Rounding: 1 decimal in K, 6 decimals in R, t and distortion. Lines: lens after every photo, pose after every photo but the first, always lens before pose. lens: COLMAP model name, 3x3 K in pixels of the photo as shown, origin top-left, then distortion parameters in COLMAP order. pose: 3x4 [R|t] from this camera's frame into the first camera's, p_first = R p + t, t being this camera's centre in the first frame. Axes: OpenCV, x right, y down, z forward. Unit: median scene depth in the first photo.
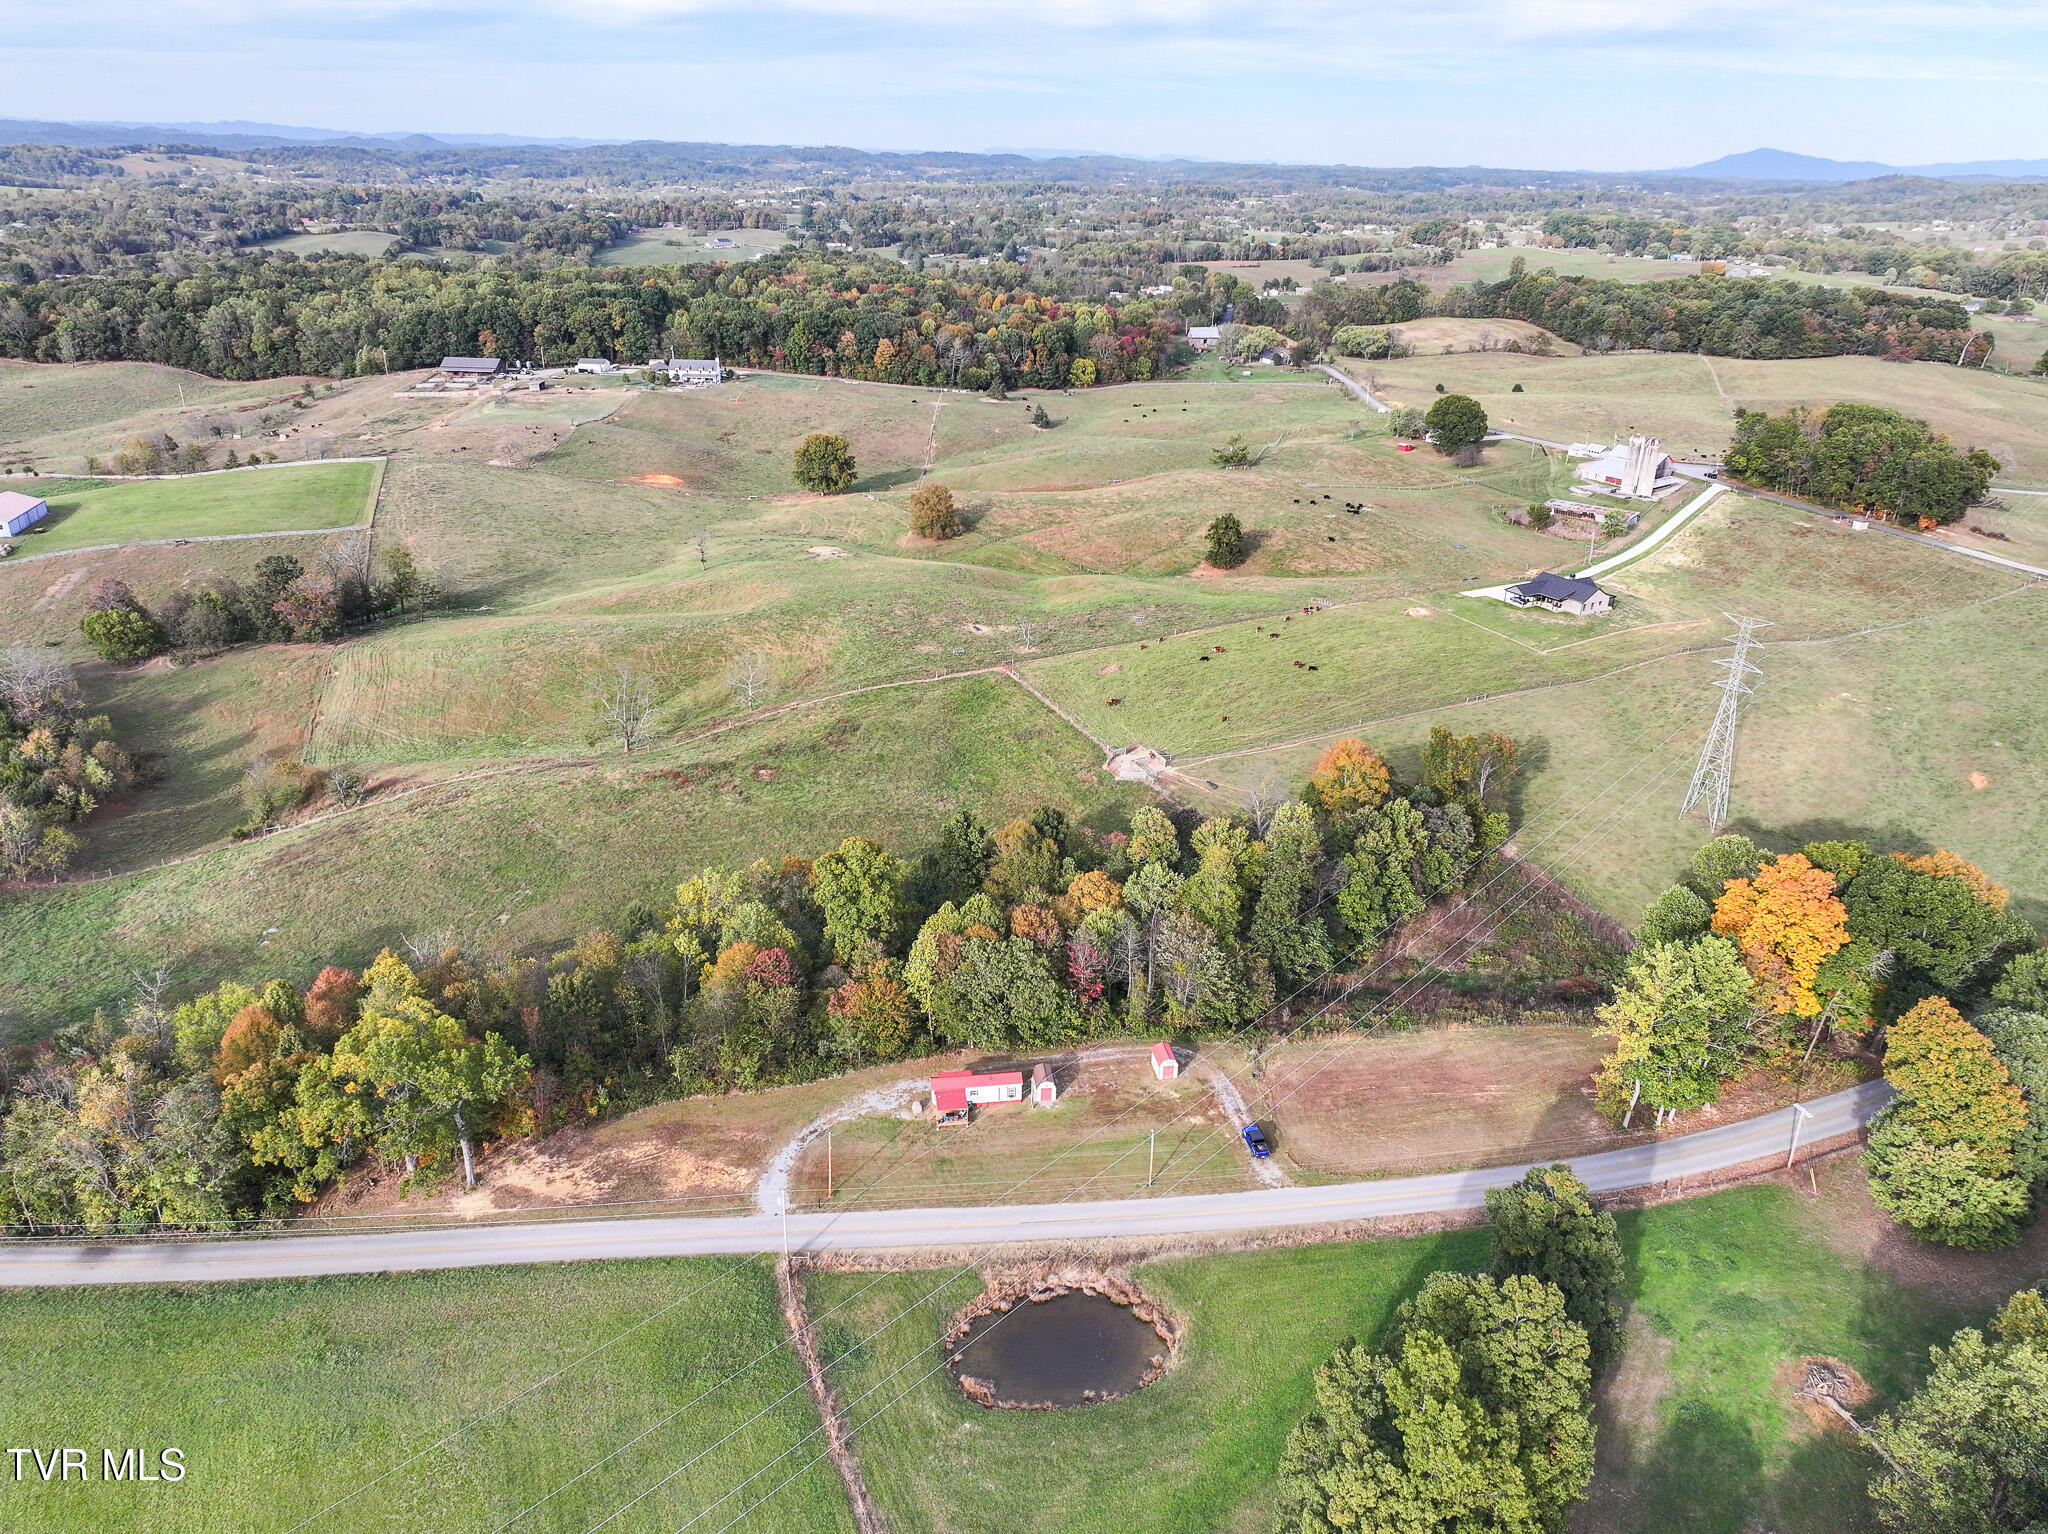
lens RADIAL K [[1417.5, 0, 1036.4], [0, 1417.5, 767.9], [0, 0, 1]] dist [0.006414, 0.008960]
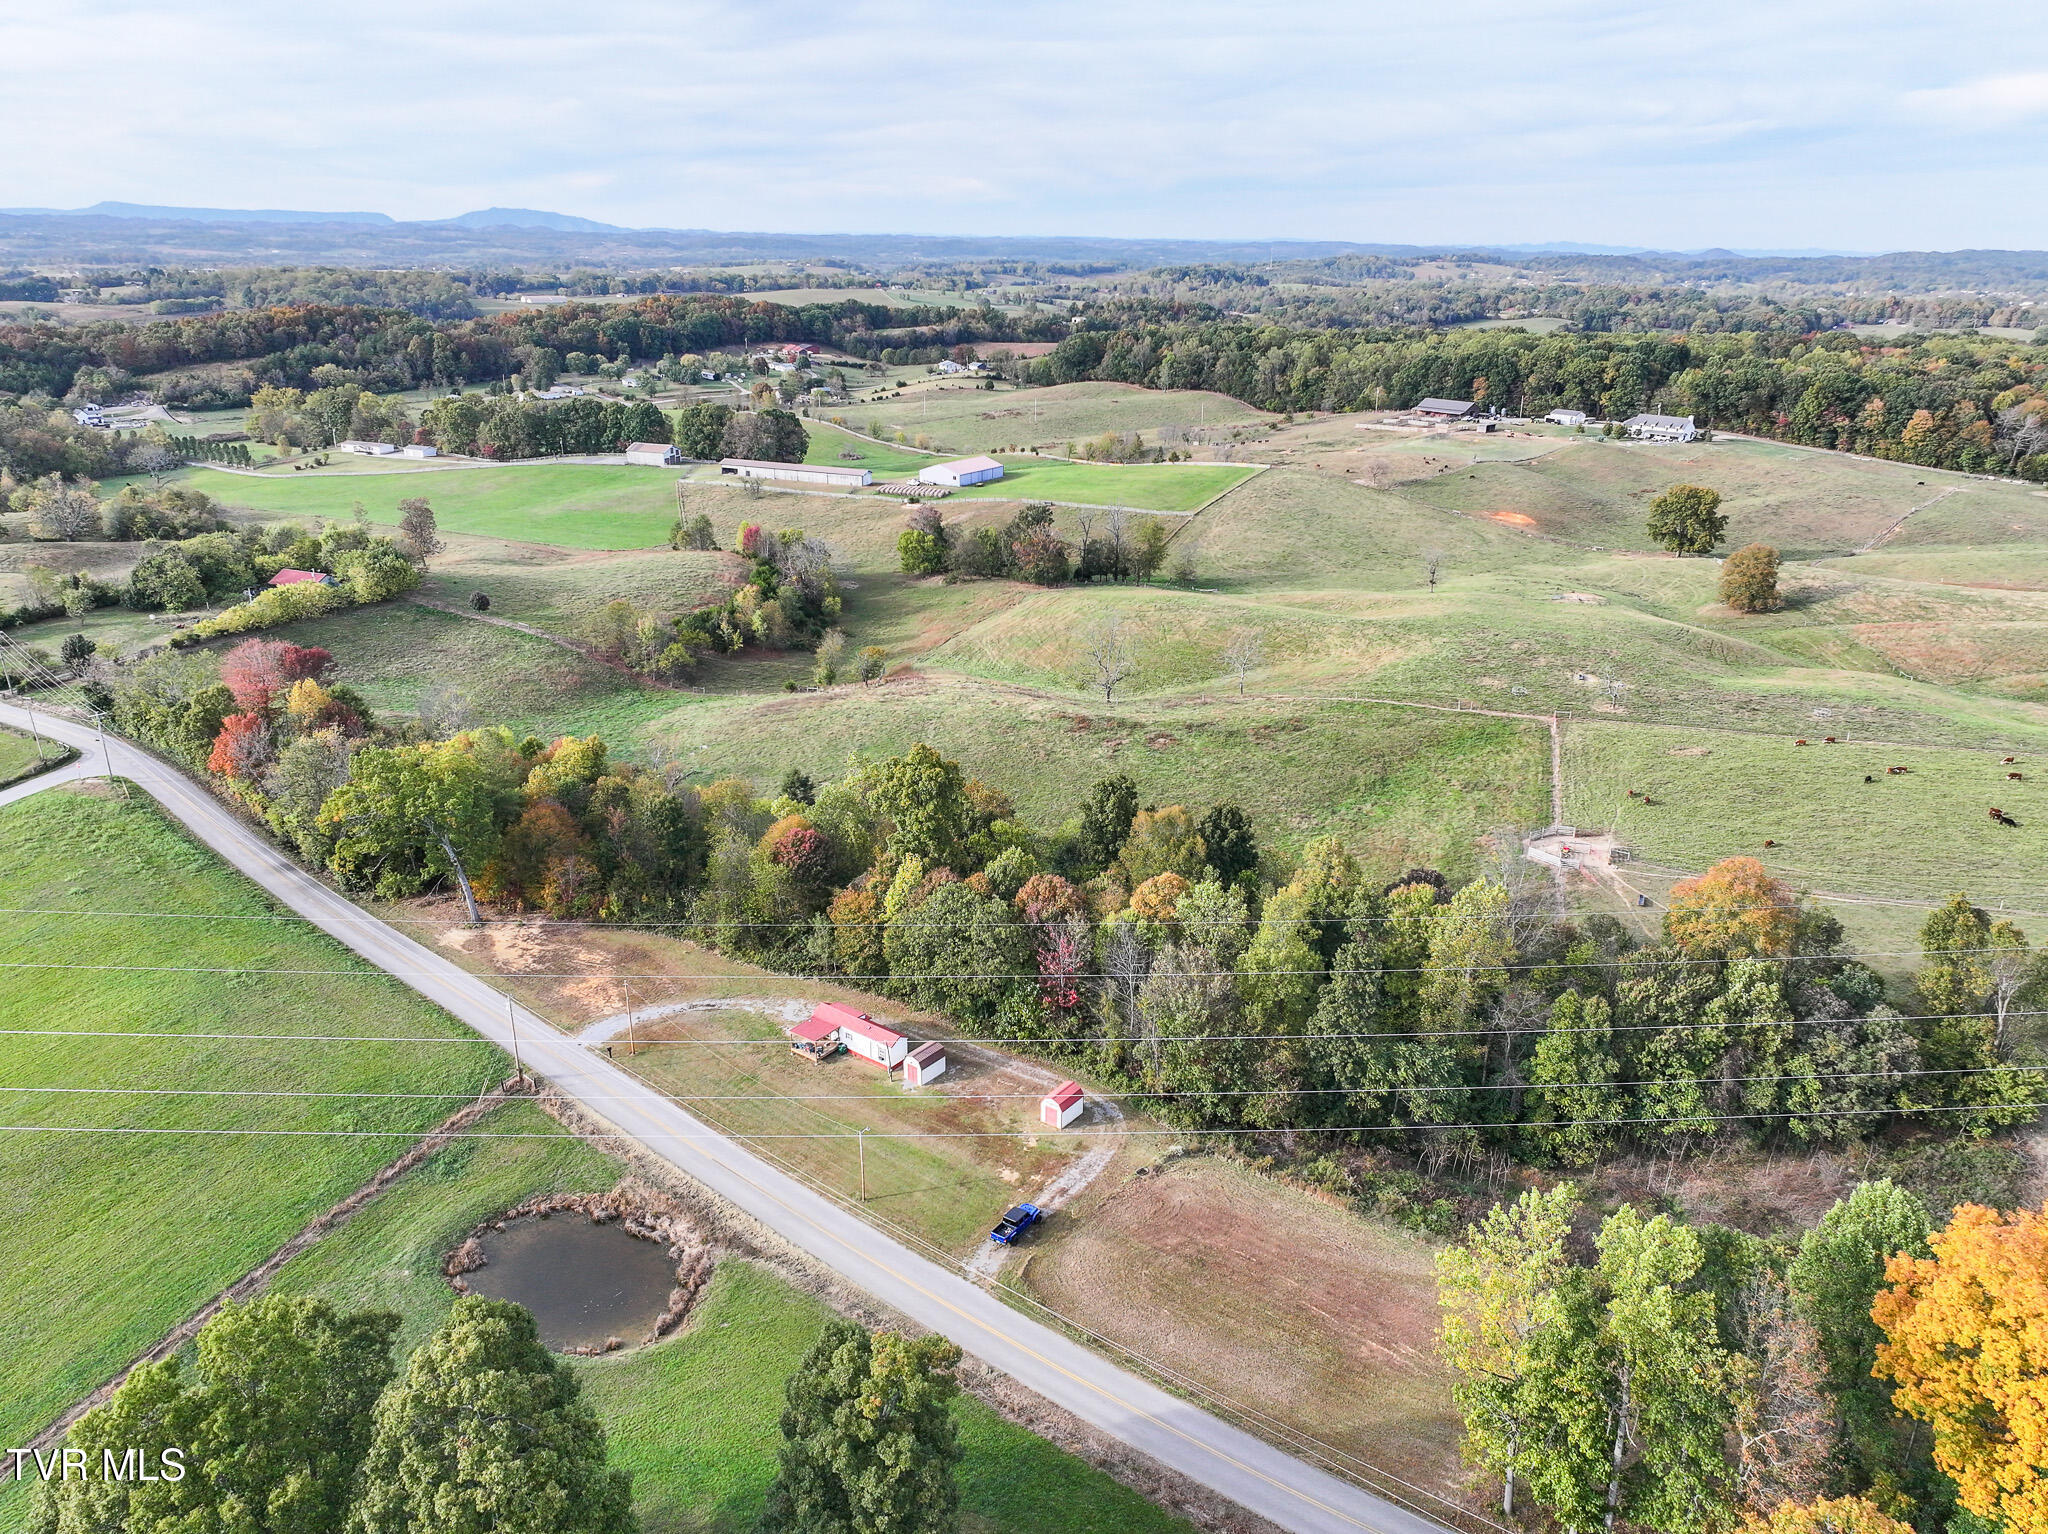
lens RADIAL K [[1417.5, 0, 1036.4], [0, 1417.5, 767.9], [0, 0, 1]] dist [0.006414, 0.008960]
pose [[0.697993, 0.236669, -0.675865, 0.137761], [-0.282250, 0.958327, 0.044087, 0.000908], [0.658134, 0.159991, 0.735705, 0.099790]]
